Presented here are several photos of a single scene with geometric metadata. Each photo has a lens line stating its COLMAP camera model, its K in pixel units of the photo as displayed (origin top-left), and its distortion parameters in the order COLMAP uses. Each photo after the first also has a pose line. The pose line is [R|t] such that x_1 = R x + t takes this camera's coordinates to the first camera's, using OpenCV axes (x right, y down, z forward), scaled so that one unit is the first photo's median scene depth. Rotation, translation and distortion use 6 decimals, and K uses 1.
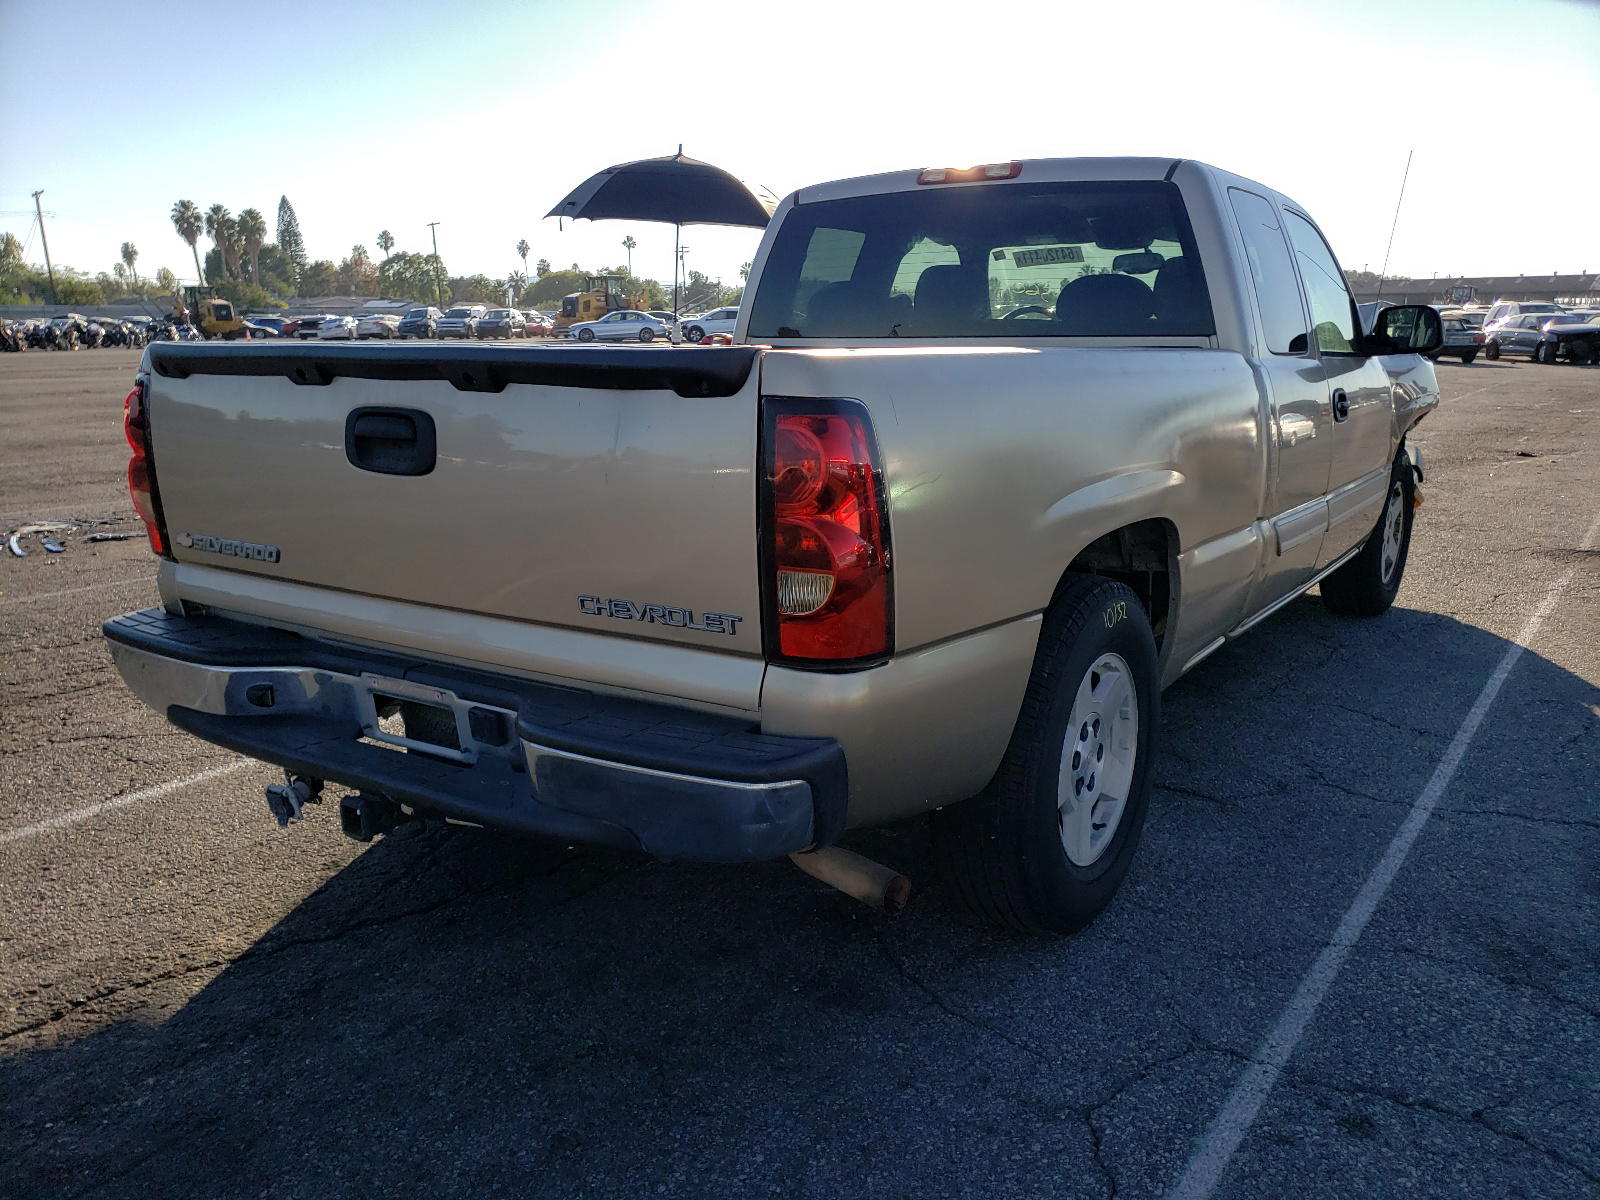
lens RADIAL K [[1252.5, 0, 822.3], [0, 1252.5, 599.6], [0, 0, 1]] dist [0.008952, 0.003167]
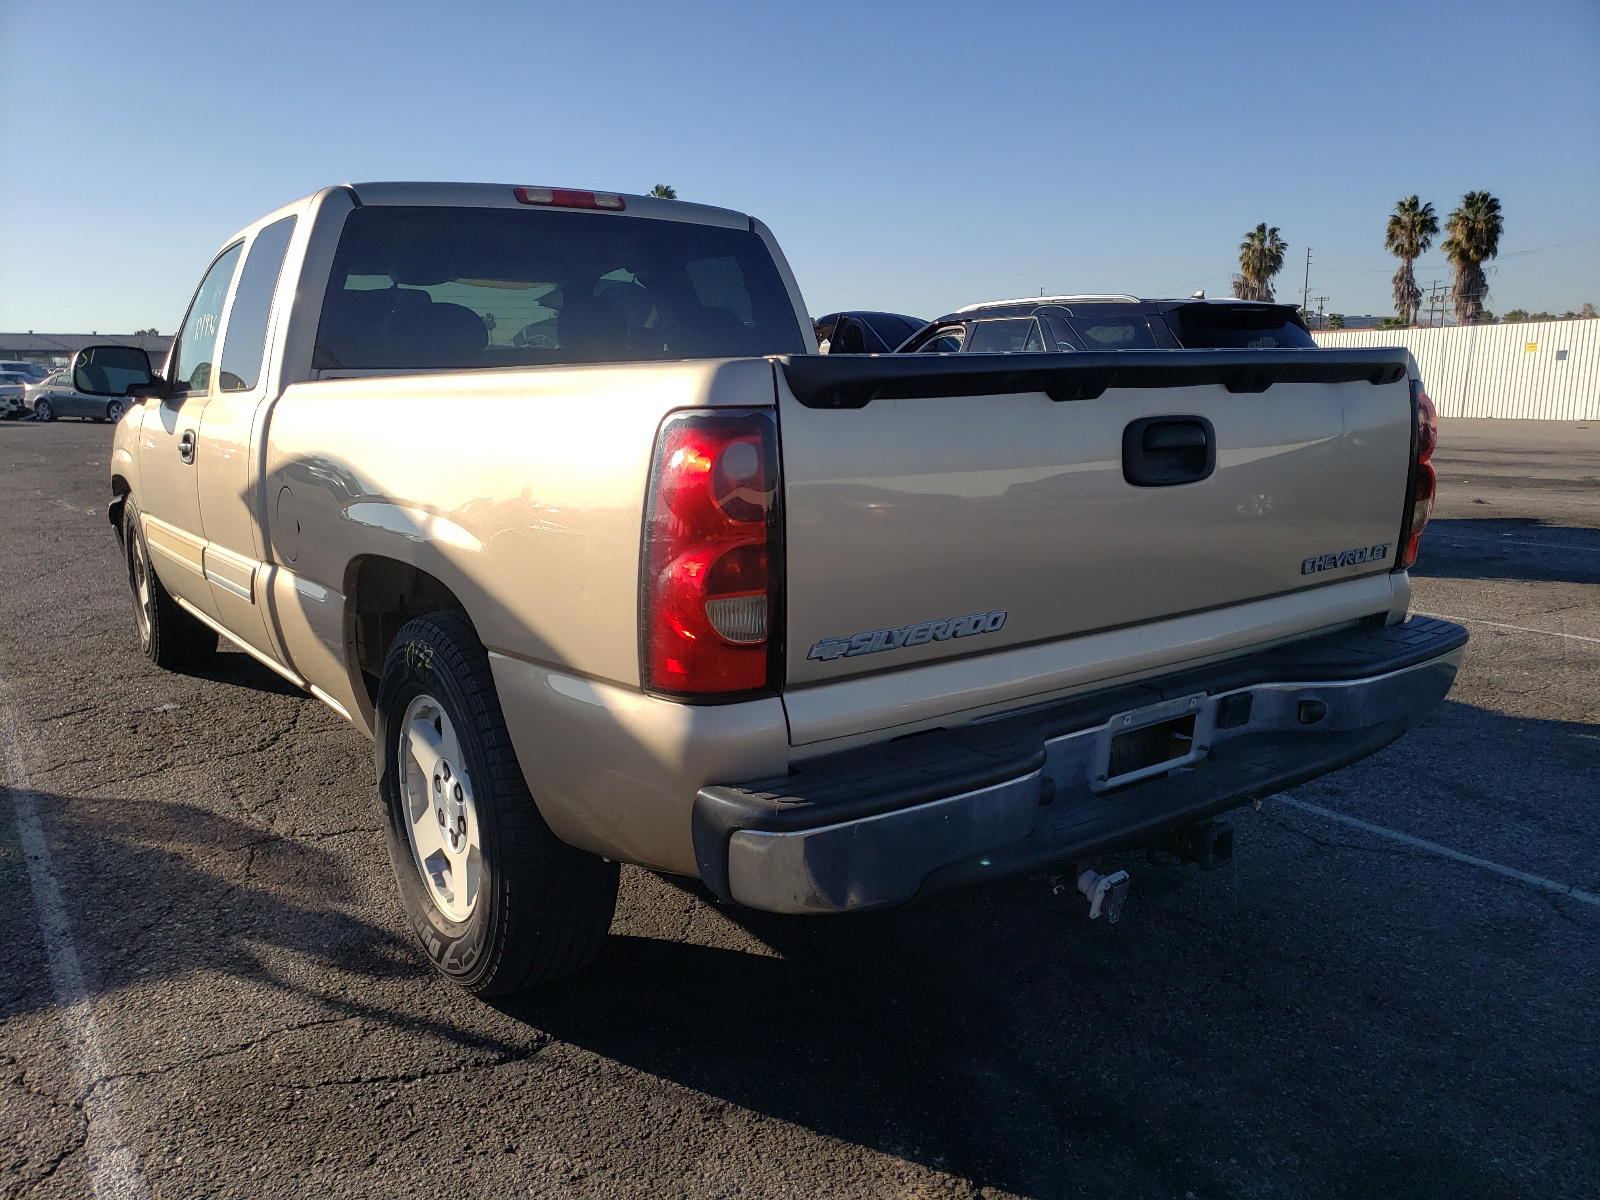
lens RADIAL K [[1252.5, 0, 822.3], [0, 1252.5, 599.6], [0, 0, 1]] dist [0.008952, 0.003167]
pose [[0.344169, -0.168111, 0.923735, -1.384599], [0.207339, 0.973160, 0.099855, -0.171805], [-0.915728, 0.157159, 0.369787, 0.933872]]
